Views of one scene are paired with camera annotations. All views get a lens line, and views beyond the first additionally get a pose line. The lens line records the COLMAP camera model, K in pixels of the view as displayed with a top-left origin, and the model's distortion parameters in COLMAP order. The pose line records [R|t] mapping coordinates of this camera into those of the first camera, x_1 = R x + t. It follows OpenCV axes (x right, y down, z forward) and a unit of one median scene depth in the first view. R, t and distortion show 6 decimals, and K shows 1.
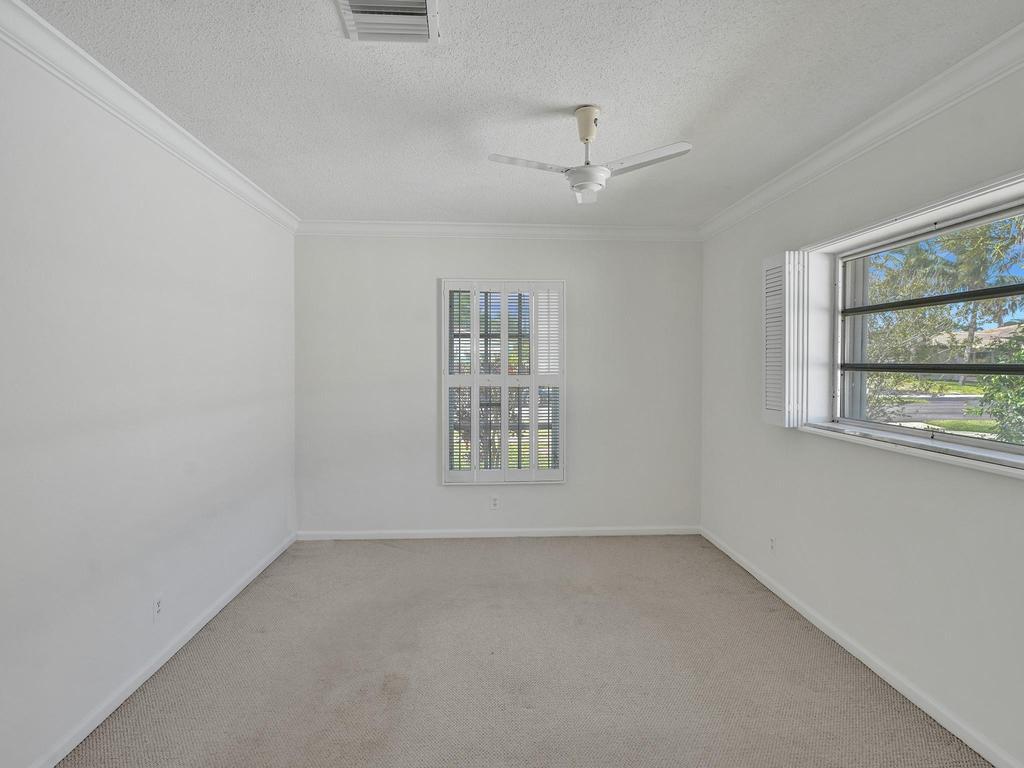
lens RADIAL K [[530.9, 0, 511.1], [0, 530.9, 378.1], [0, 0, 1]] dist [-0.019542, 0.009979]
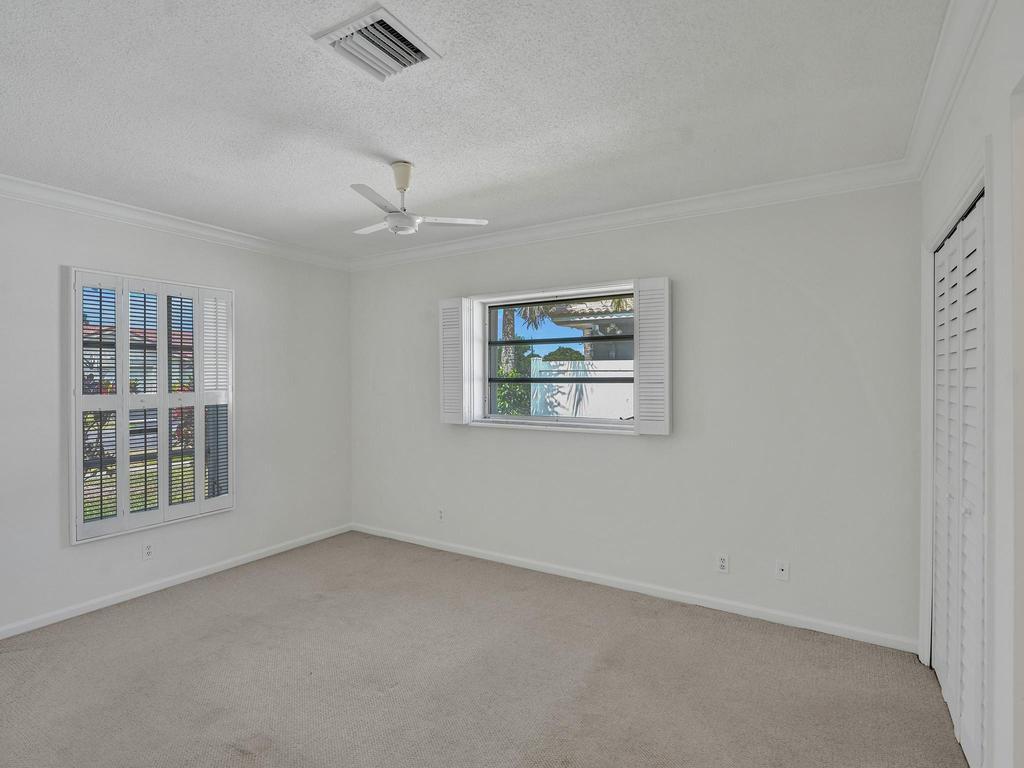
lens RADIAL K [[530.9, 0, 511.4], [0, 530.9, 381.9], [0, 0, 1]] dist [-0.019542, 0.009979]
pose [[0.565390, -0.010045, 0.824763, -0.422560], [0.028860, 0.999554, -0.007610, -0.002407], [-0.824319, 0.028105, 0.565428, 0.081877]]
